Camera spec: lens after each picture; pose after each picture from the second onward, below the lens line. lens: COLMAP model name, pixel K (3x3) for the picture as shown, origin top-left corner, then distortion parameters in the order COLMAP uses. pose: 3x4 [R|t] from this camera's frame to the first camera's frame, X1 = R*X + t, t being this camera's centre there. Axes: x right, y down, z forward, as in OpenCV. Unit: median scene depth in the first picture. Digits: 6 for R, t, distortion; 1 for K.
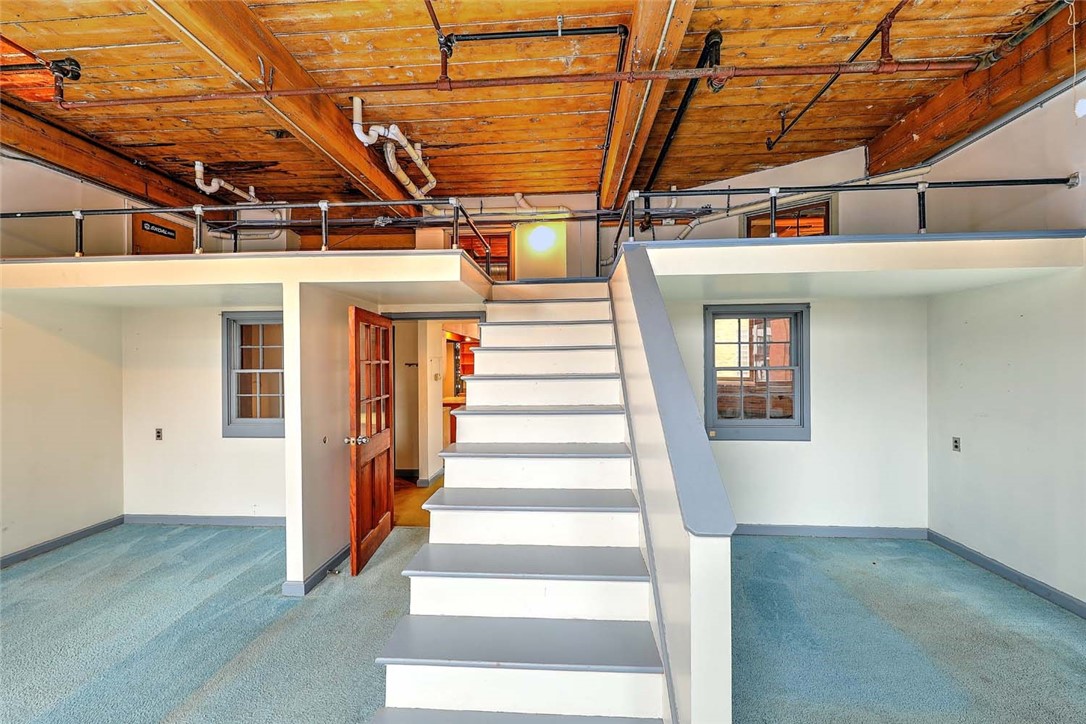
lens RADIAL K [[446.2, 0, 563.1], [0, 446.2, 367.1], [0, 0, 1]] dist [0.004262, -0.003076]
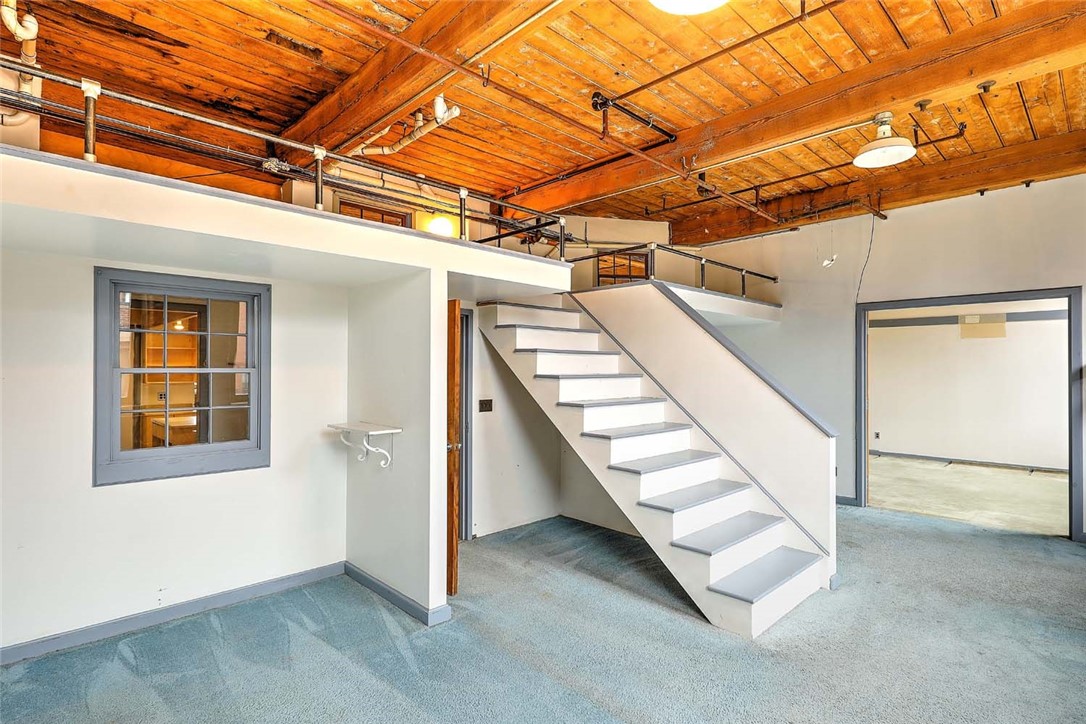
lens RADIAL K [[544.5, 0, 547.1], [0, 544.5, 365.5], [0, 0, 1]] dist [0.006307, -0.002668]
pose [[0.661099, 0.014049, 0.750167, -0.934301], [-0.011645, 0.999896, -0.008463, 0.004670], [-0.750208, -0.003141, 0.661194, 0.092228]]
